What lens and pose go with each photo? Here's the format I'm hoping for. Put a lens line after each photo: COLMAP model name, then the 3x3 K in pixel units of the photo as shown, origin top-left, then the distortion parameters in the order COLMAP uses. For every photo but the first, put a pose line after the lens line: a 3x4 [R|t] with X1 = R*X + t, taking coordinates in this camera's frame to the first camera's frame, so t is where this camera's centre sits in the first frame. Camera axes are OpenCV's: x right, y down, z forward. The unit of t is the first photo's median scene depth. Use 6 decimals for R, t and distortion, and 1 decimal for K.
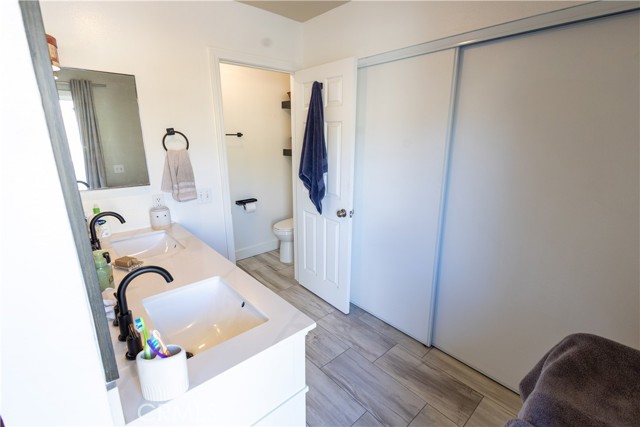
lens RADIAL K [[292.9, 0, 320.4], [0, 292.9, 212.5], [0, 0, 1]] dist [0.010403, -0.001726]
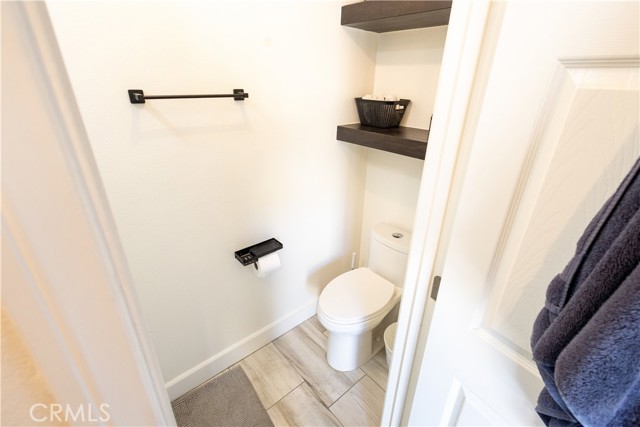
lens RADIAL K [[292.9, 0, 319.3], [0, 292.9, 211.7], [0, 0, 1]] dist [0.010403, -0.001726]
pose [[0.999603, 0.022219, -0.017344, -0.152071], [-0.019099, 0.986444, 0.162984, -0.167797], [0.020730, -0.162588, 0.986476, 0.565035]]
